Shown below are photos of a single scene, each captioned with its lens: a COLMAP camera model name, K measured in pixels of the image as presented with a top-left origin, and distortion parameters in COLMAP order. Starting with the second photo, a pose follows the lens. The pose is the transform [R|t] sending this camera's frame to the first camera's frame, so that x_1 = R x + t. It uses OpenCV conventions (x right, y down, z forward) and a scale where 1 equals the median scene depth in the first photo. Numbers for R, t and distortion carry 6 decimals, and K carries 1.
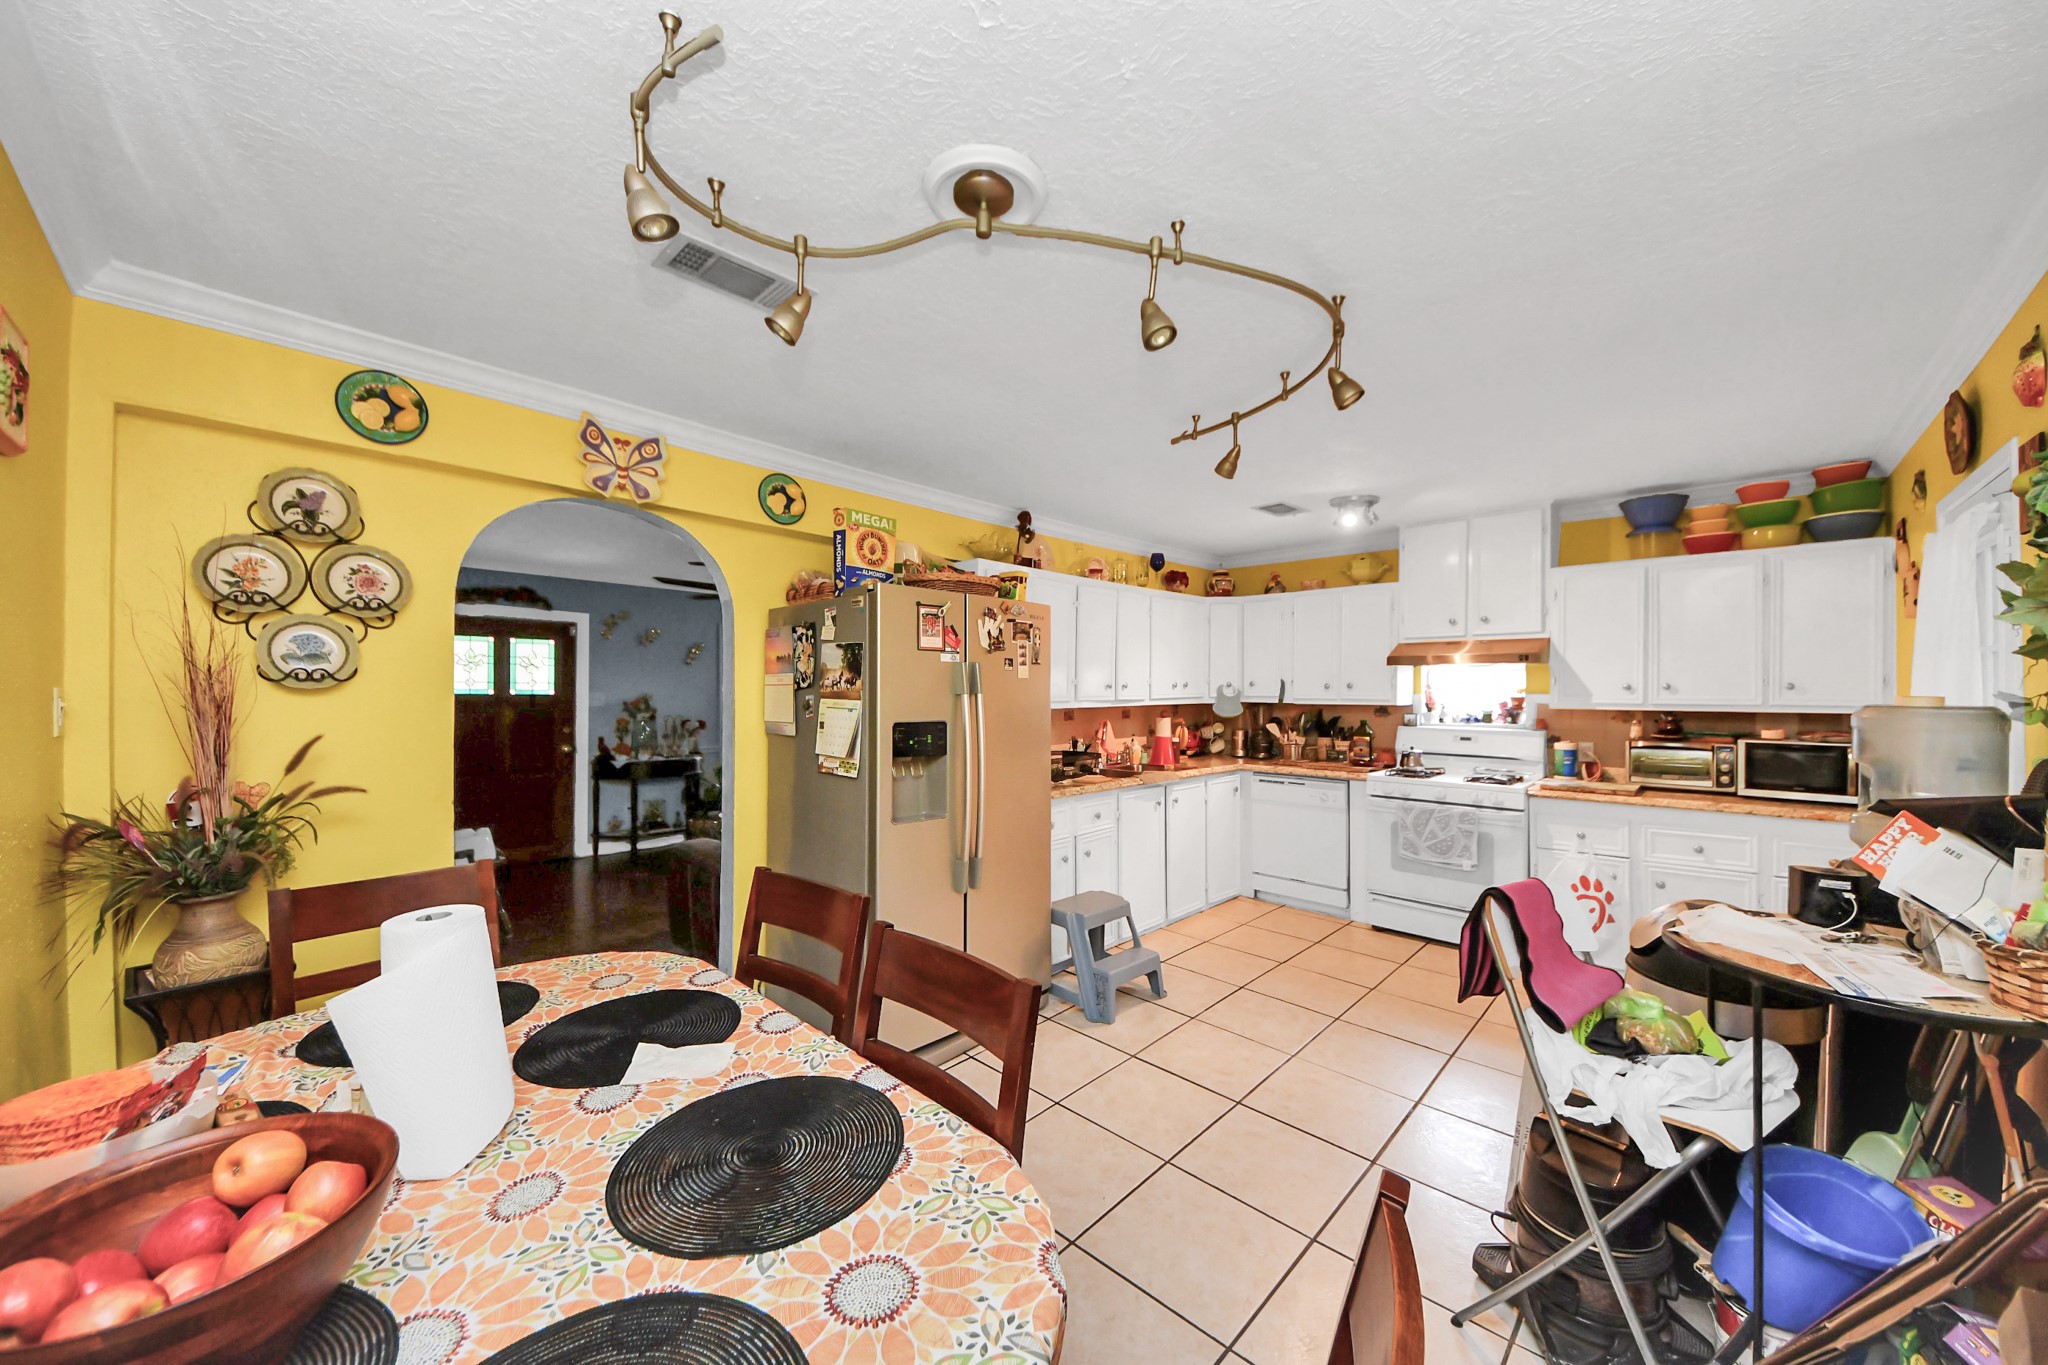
lens RADIAL K [[728.7, 0, 1027.7], [0, 728.7, 689.9], [0, 0, 1]] dist [-0.002017, -0.000367]
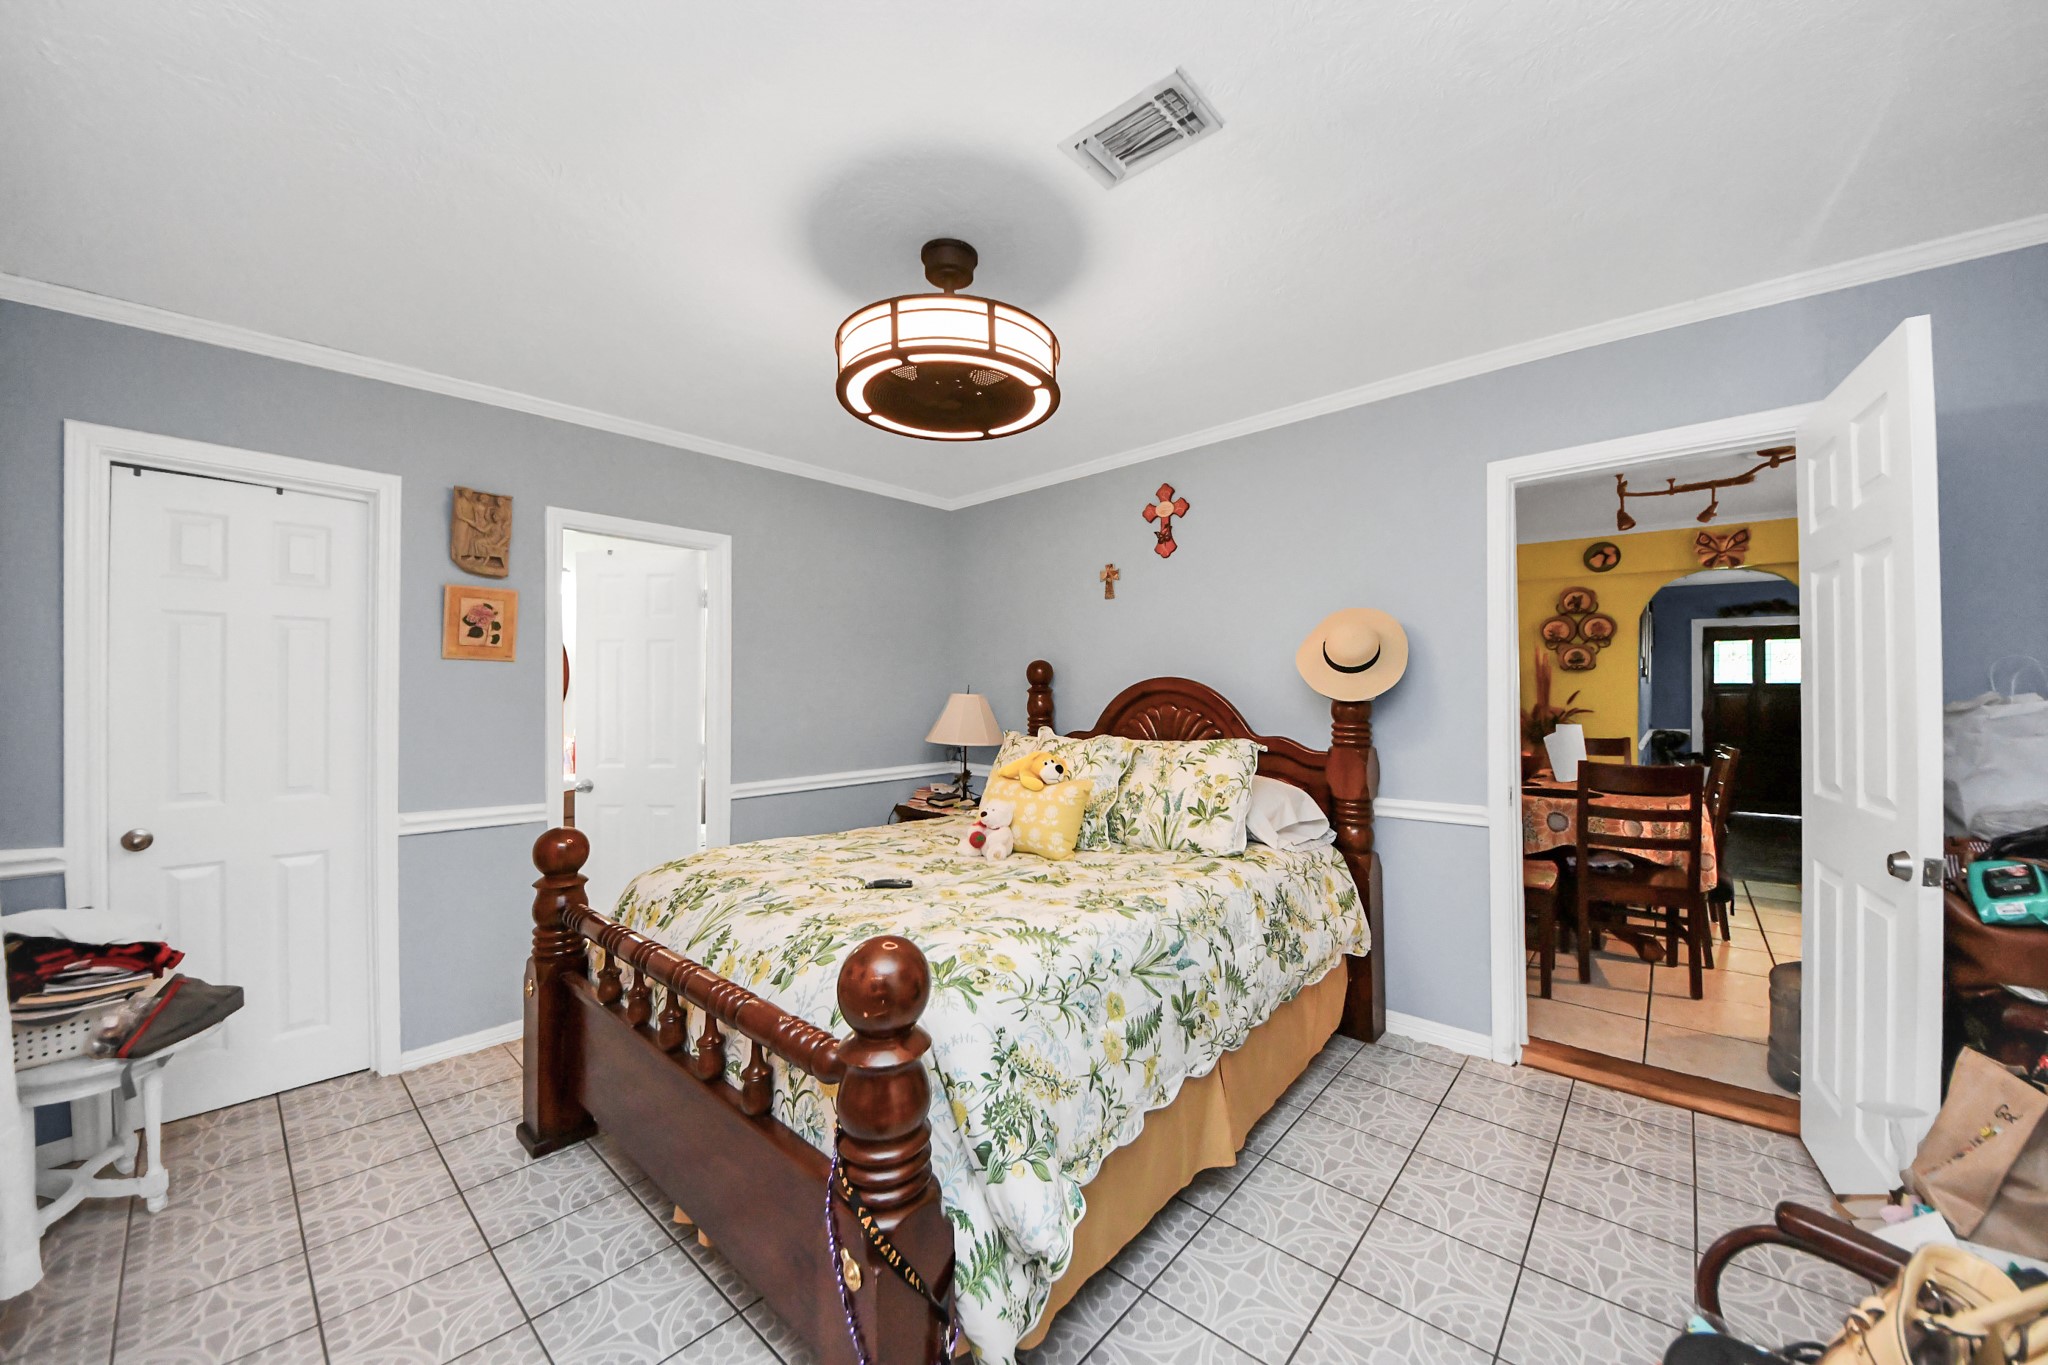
lens RADIAL K [[728.7, 0, 1022.5], [0, 728.7, 688.4], [0, 0, 1]] dist [-0.002017, -0.000367]
pose [[0.035854, -0.007802, -0.999327, 0.701131], [-0.000733, 0.999969, -0.007833, 0.034897], [0.999357, 0.001013, 0.035847, -0.488905]]
